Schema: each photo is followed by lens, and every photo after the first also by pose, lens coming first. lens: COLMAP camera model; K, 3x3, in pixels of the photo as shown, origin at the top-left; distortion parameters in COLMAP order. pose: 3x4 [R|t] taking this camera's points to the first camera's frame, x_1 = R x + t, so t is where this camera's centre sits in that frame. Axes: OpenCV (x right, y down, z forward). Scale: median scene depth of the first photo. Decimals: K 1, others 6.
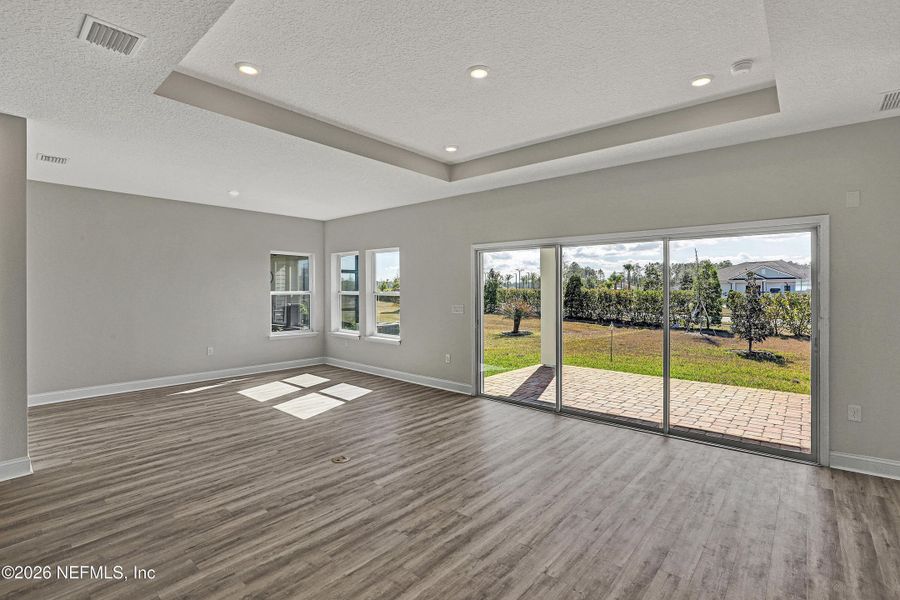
lens RADIAL K [[415.0, 0, 453.5], [0, 415.0, 295.1], [0, 0, 1]] dist [-0.037437, 0.009928]
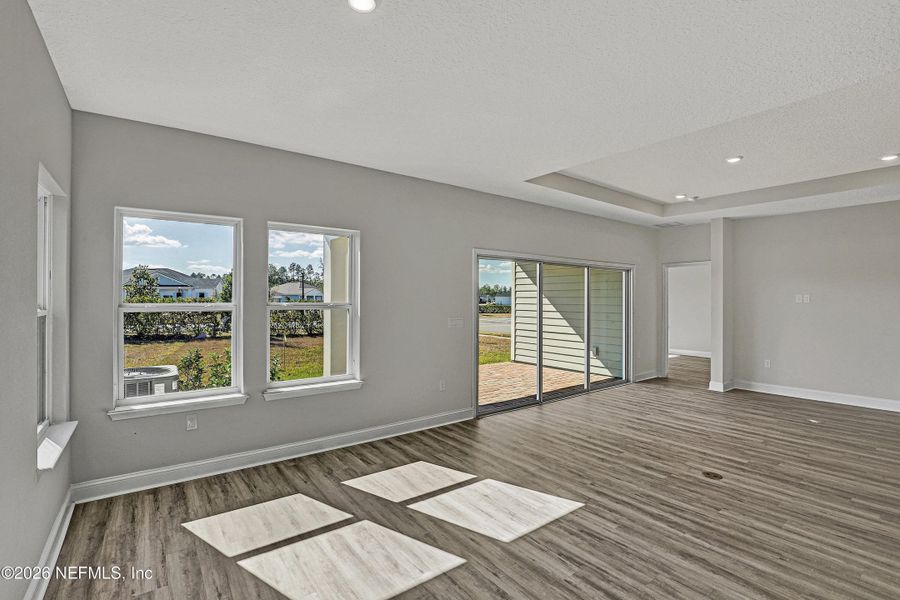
lens RADIAL K [[415.0, 0, 453.5], [0, 415.0, 295.1], [0, 0, 1]] dist [-0.037437, 0.009928]
pose [[0.215222, 0.004203, 0.976556, -1.301137], [0.011521, 0.999910, -0.006843, -0.025137], [-0.976497, 0.012723, 0.215154, 1.339459]]
